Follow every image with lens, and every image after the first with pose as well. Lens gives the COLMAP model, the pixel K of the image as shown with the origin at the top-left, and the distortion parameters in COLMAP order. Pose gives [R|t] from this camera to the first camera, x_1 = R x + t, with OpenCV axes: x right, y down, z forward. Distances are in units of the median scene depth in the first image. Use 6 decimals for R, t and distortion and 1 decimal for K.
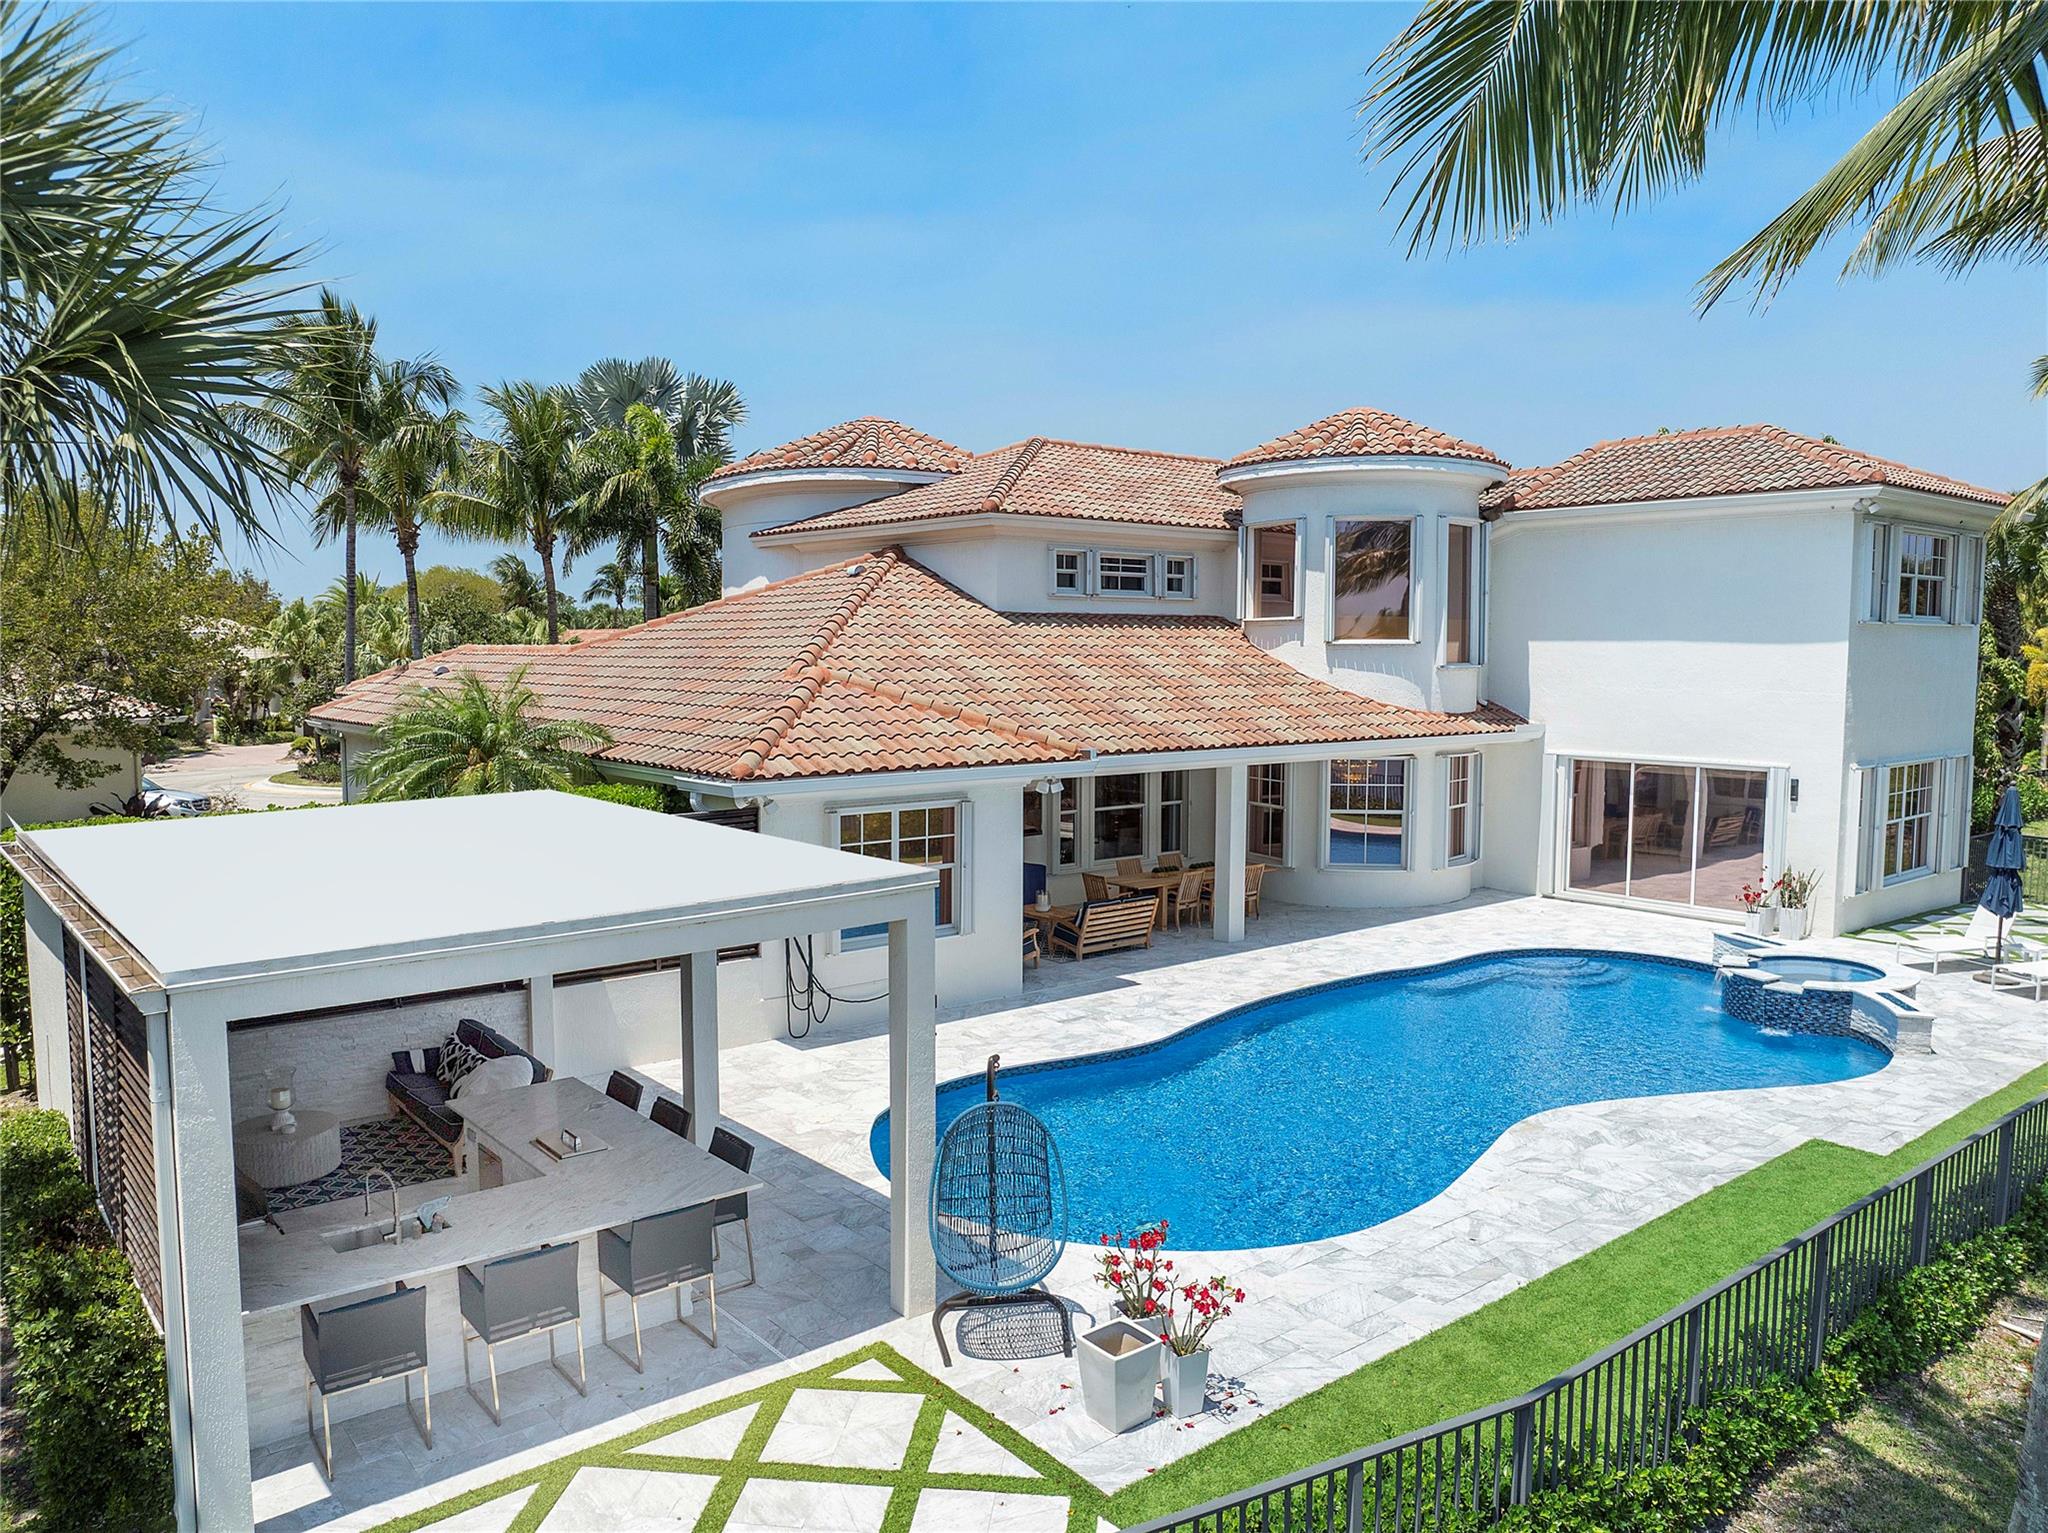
lens RADIAL K [[1477.3, 0, 1018.5], [0, 1477.3, 781.0], [0, 0, 1]] dist [-0.039651, -0.006767]
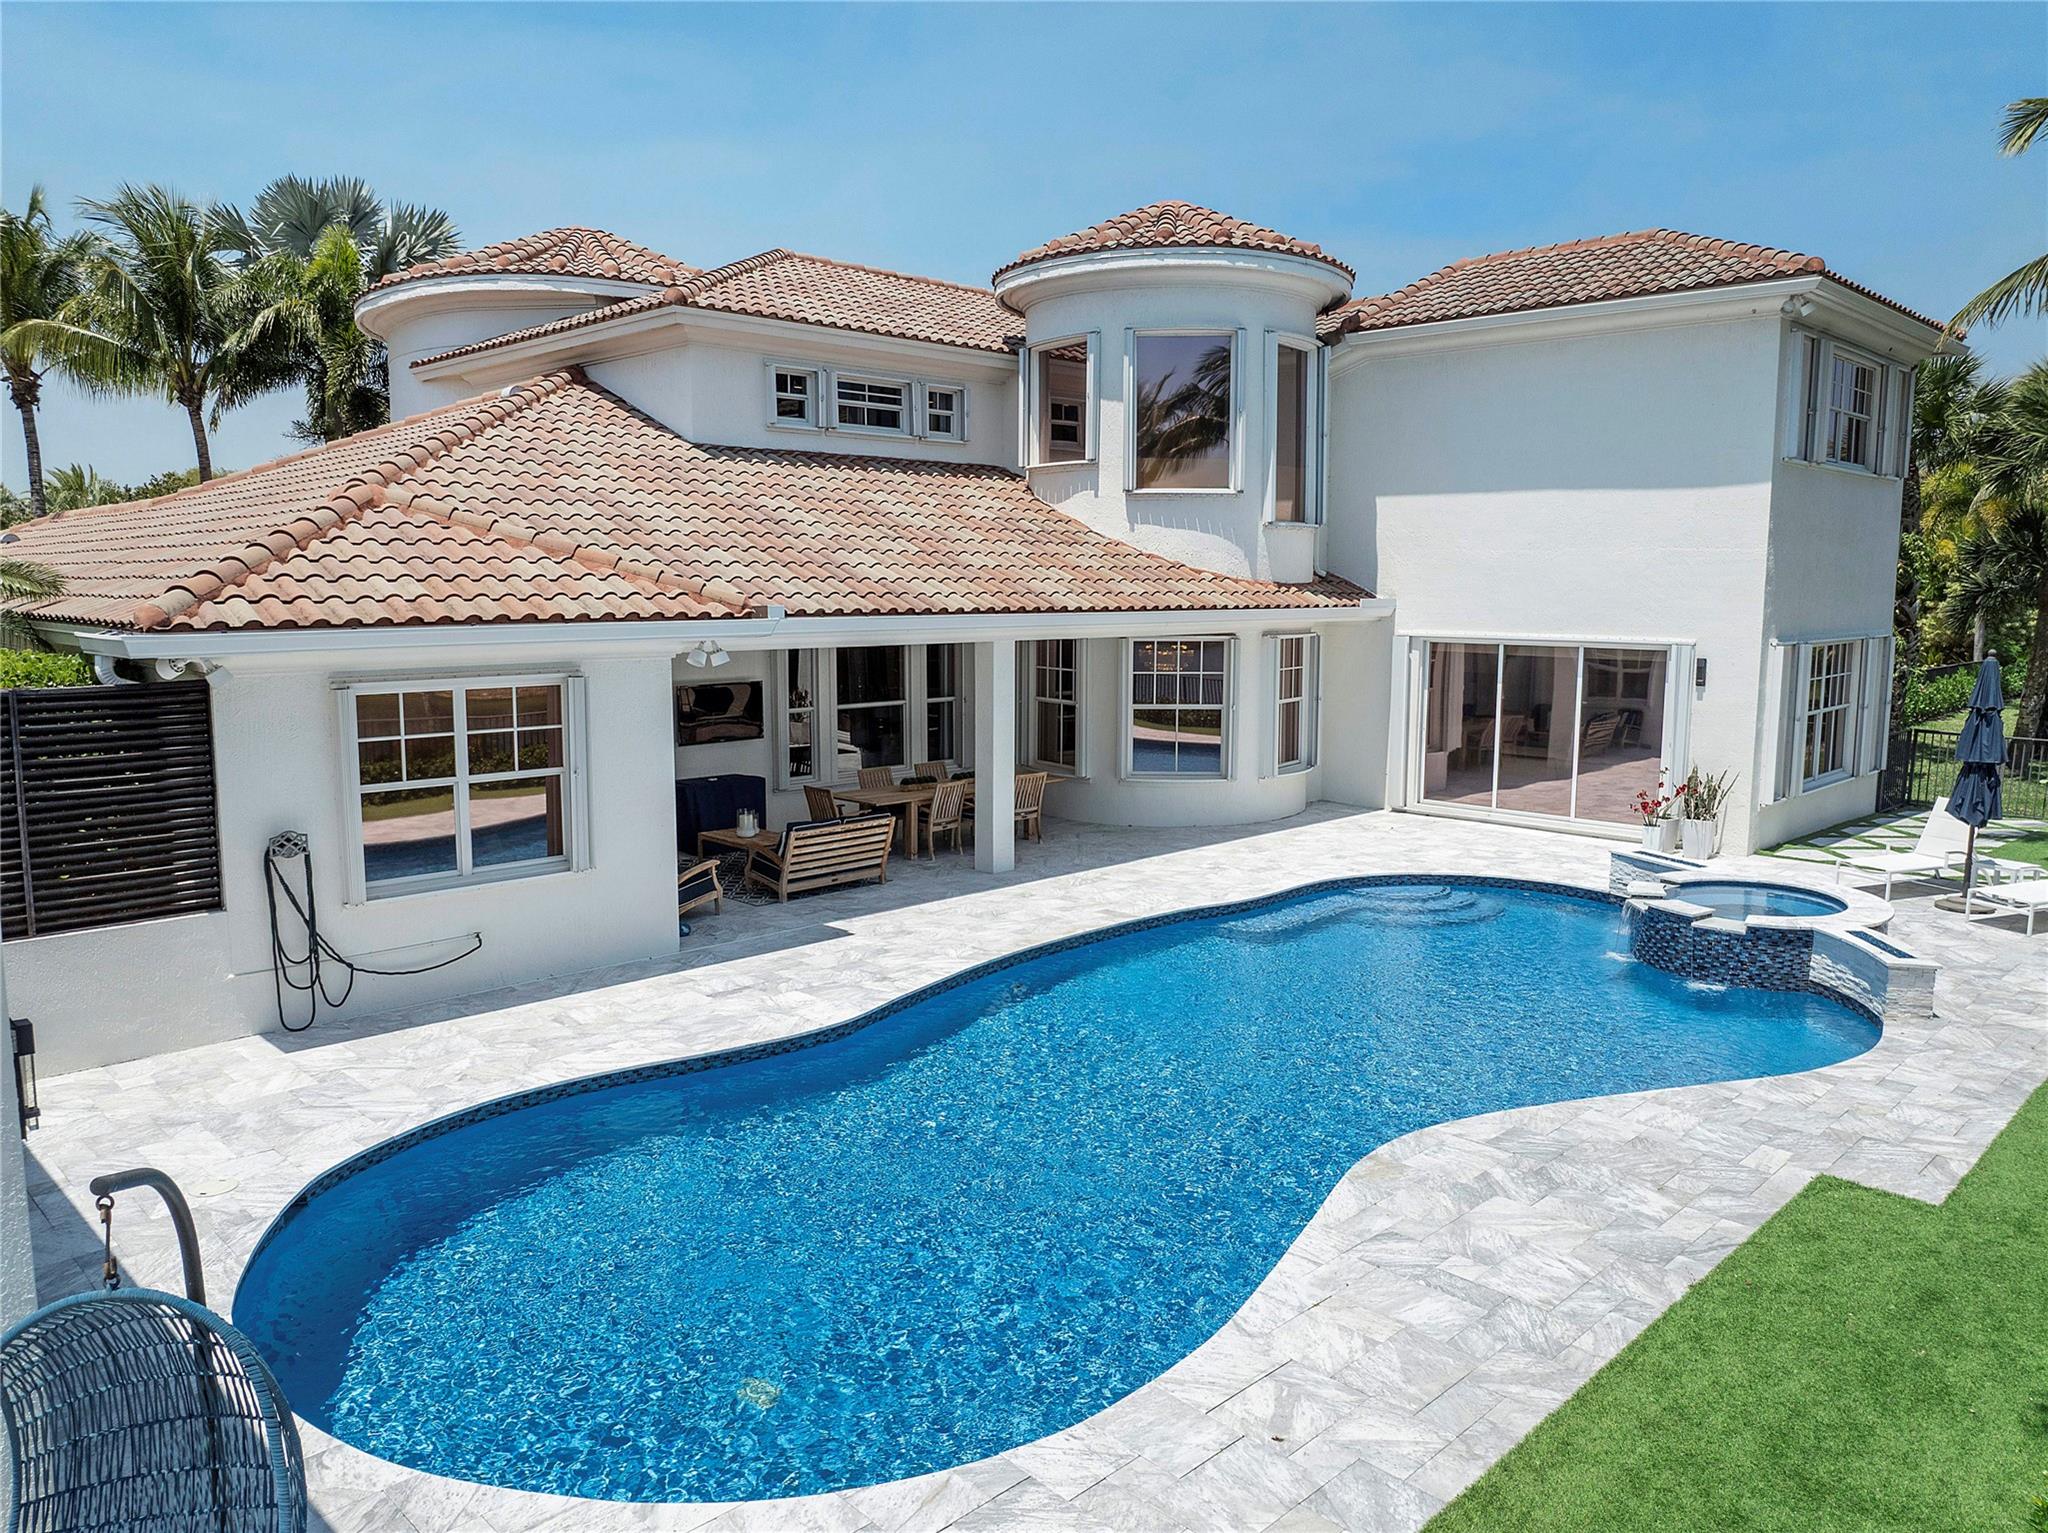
lens RADIAL K [[1484.5, 0, 1024.0], [0, 1484.5, 766.5], [0, 0, 1]] dist [-0.044432, 0.004153]
pose [[0.994718, -0.010497, 0.102112, 0.081791], [0.006516, 0.999208, 0.039246, 0.024347], [-0.102443, -0.038374, 0.993998, 0.240931]]
